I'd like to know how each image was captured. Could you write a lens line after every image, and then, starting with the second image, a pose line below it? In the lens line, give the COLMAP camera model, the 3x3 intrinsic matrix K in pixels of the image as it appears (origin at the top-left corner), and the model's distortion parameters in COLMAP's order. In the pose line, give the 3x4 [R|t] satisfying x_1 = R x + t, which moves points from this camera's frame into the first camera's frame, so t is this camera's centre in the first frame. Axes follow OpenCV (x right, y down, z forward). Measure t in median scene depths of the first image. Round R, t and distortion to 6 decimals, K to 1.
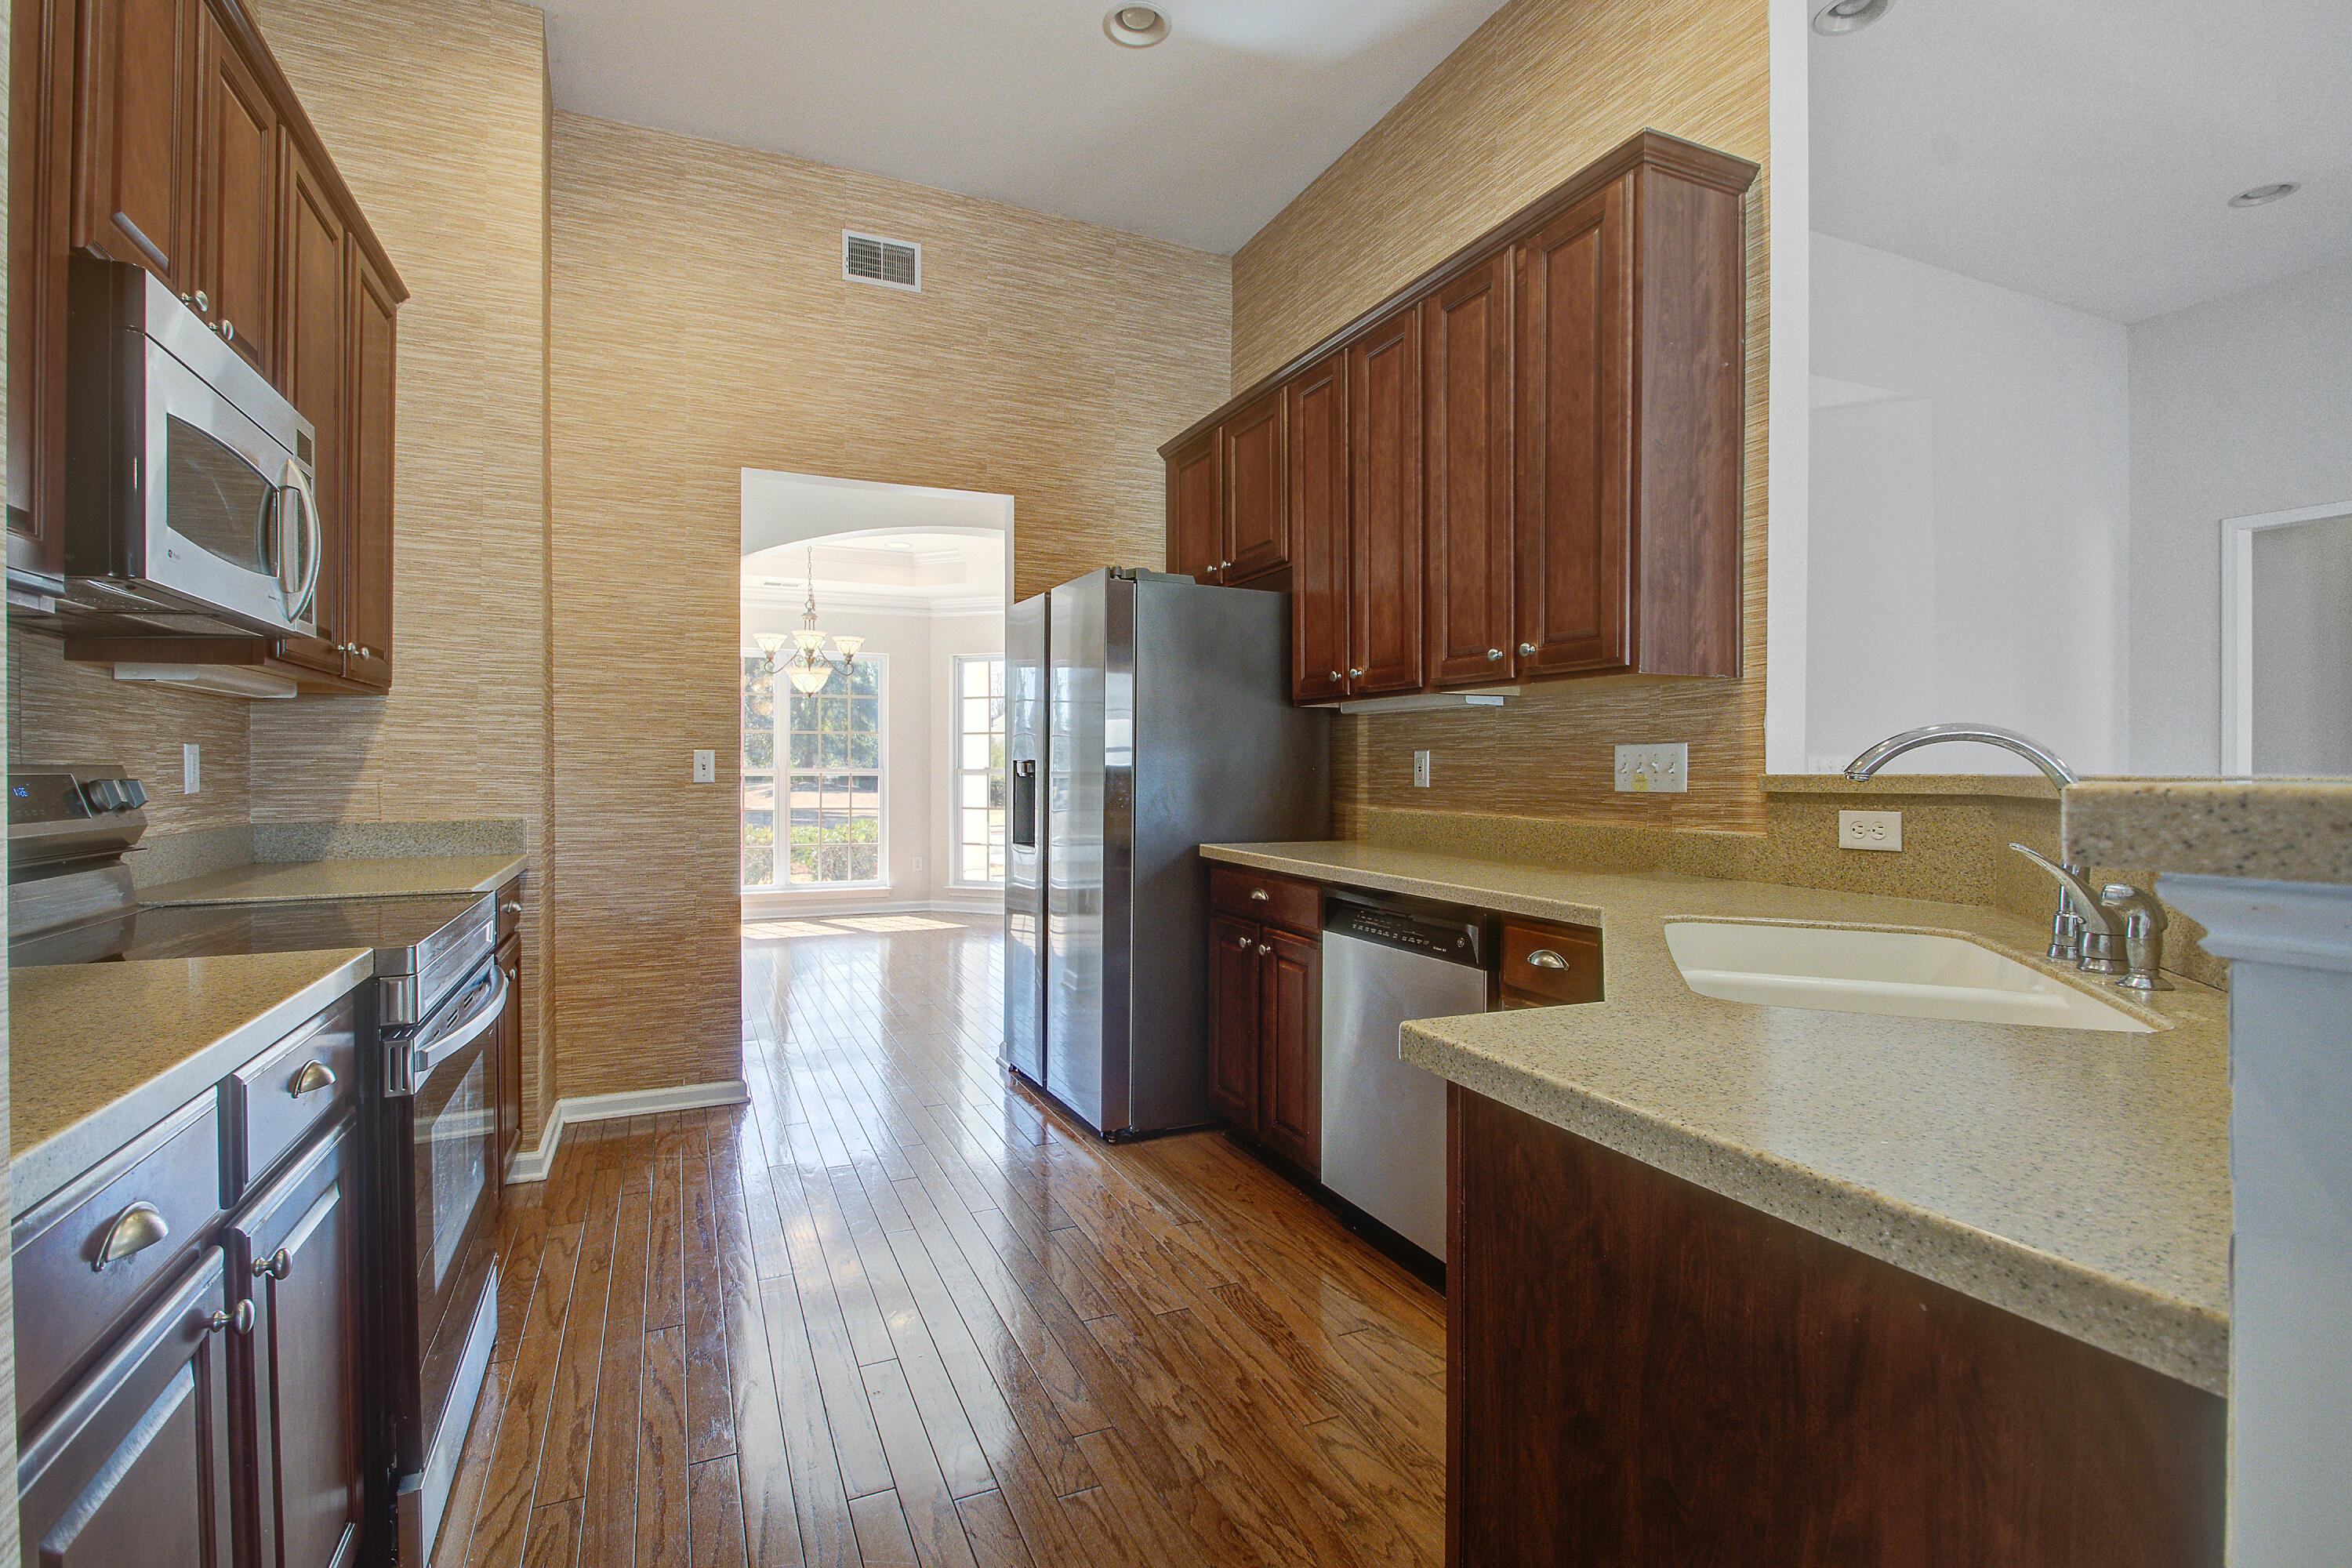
lens RADIAL K [[1080.3, 0, 1177.3], [0, 1080.3, 770.1], [0, 0, 1]] dist [-0.004294, -0.006692]
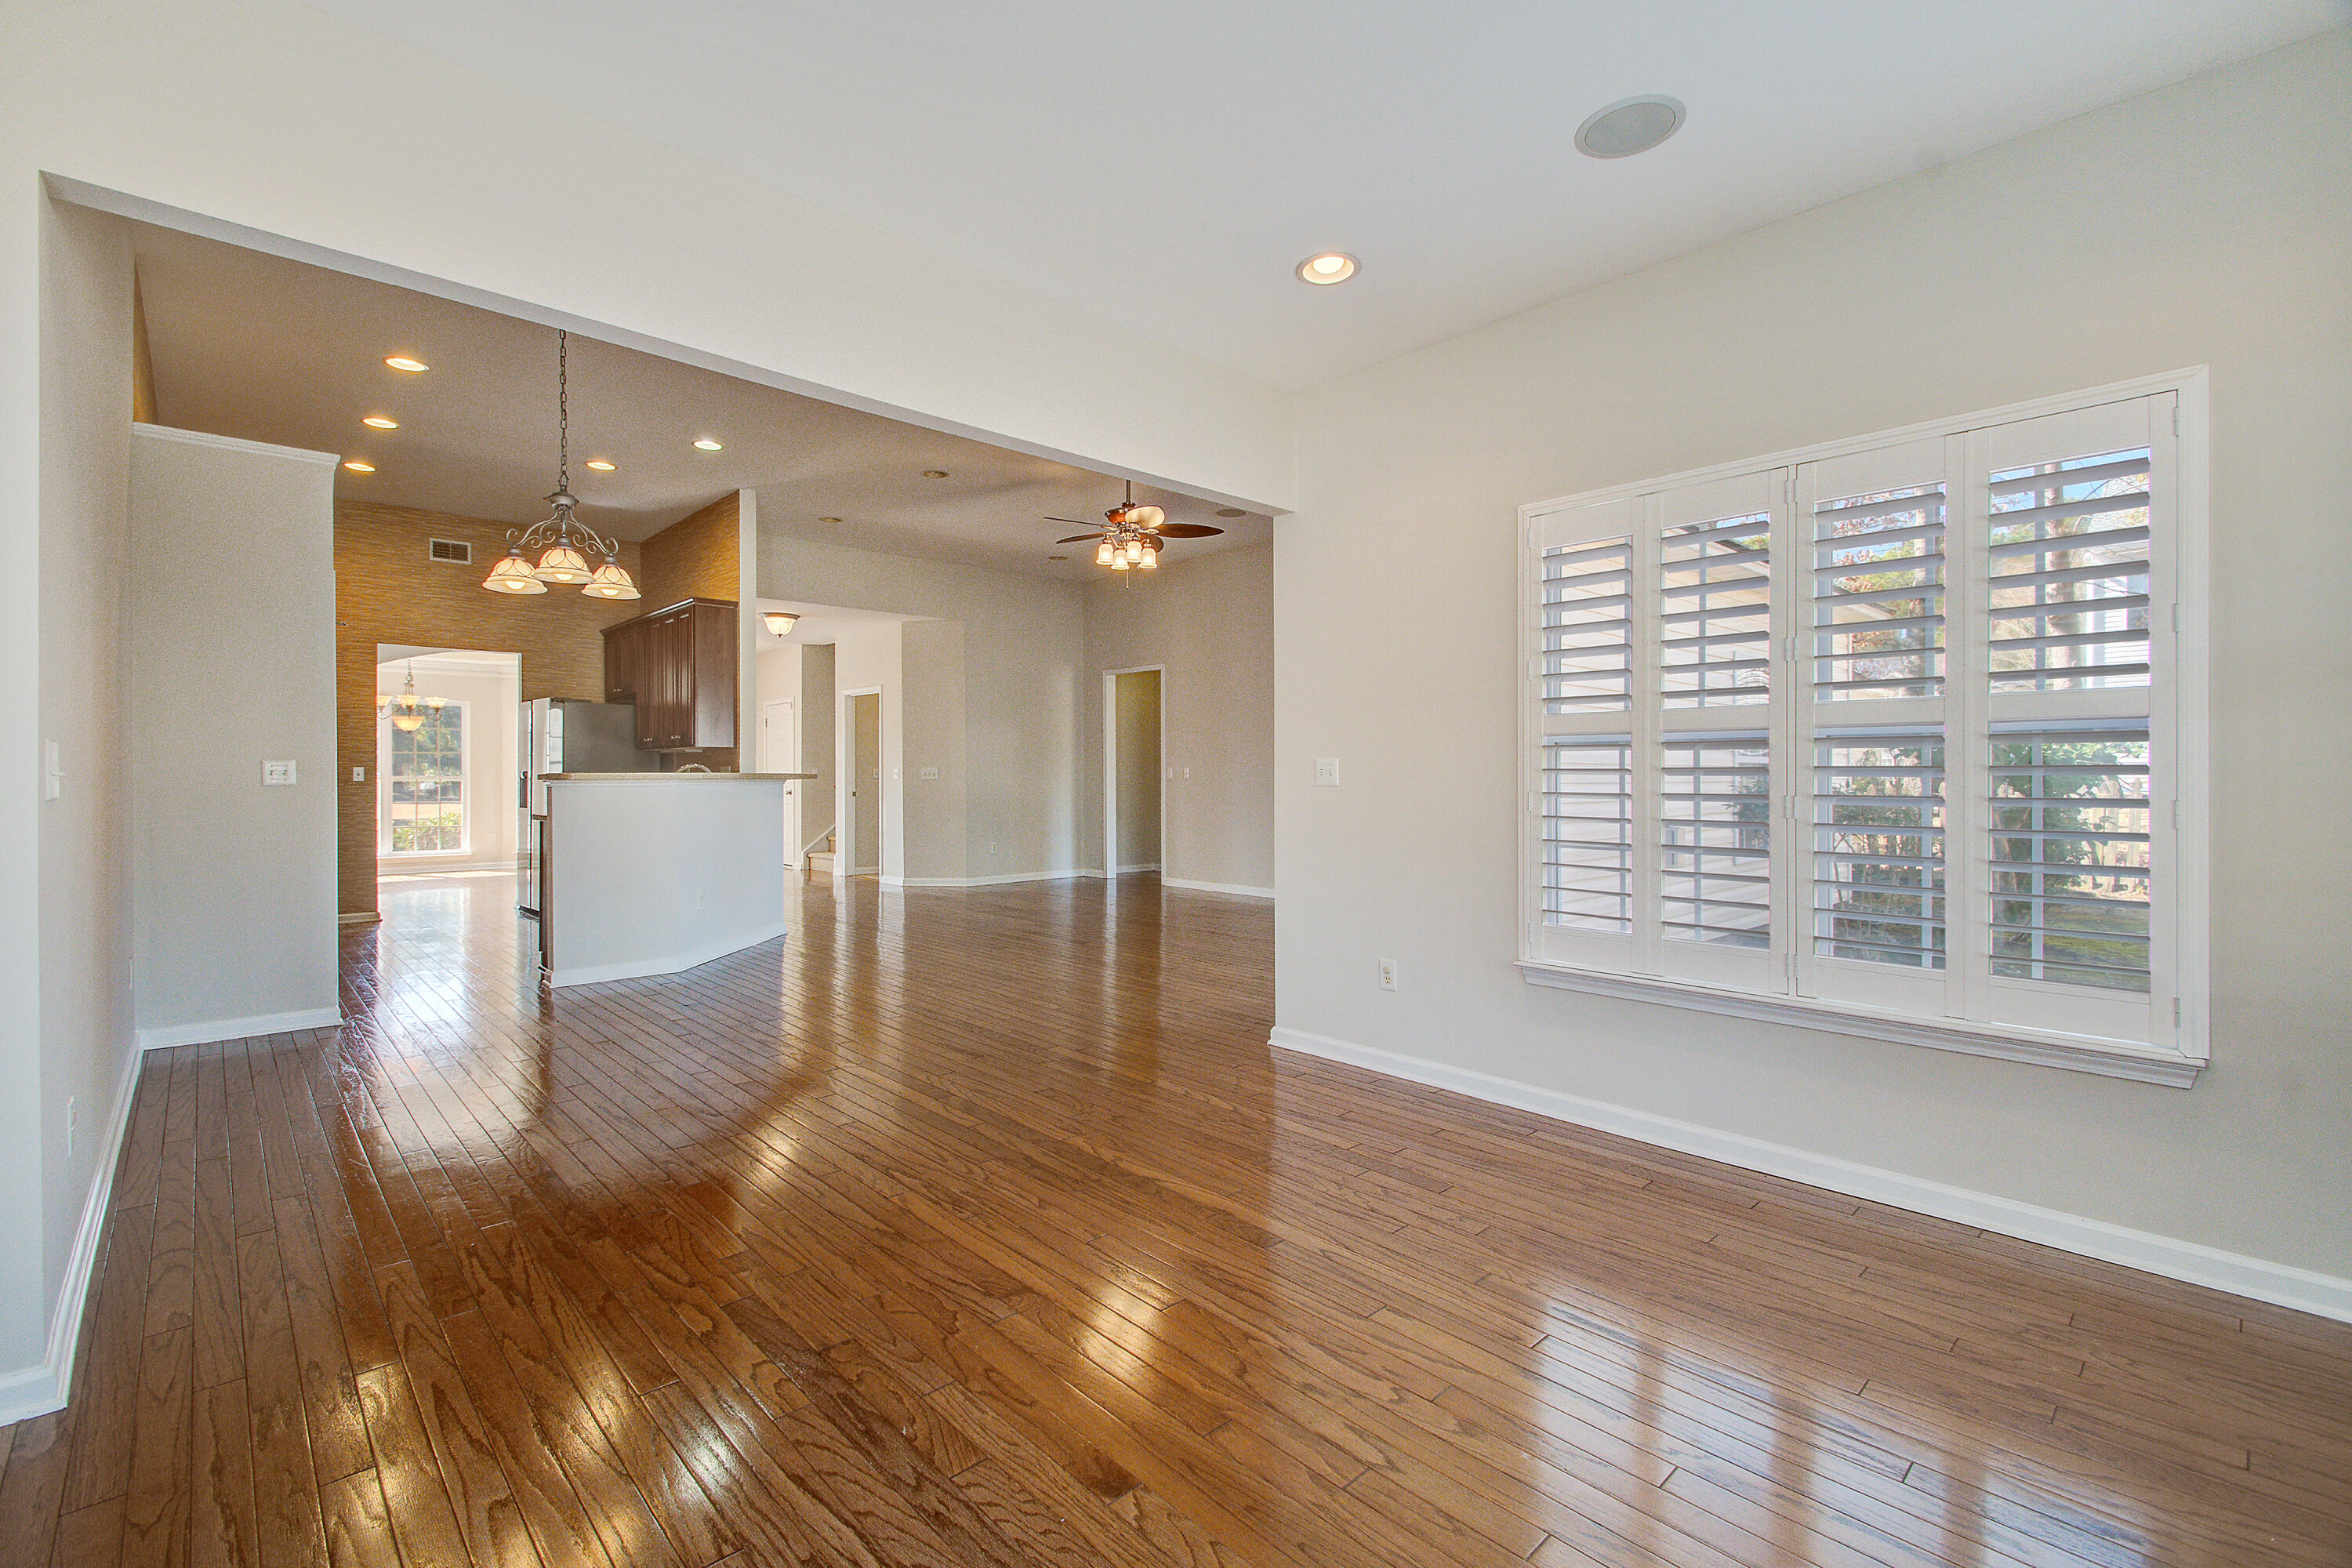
lens RADIAL K [[1080.3, 0, 1231.5], [0, 1080.3, 788.9], [0, 0, 1]] dist [-0.004294, -0.006692]
pose [[0.943136, -0.008217, 0.332304, 0.512658], [0.004148, 0.999908, 0.012950, 0.005714], [-0.332380, -0.010836, 0.943083, -1.661289]]
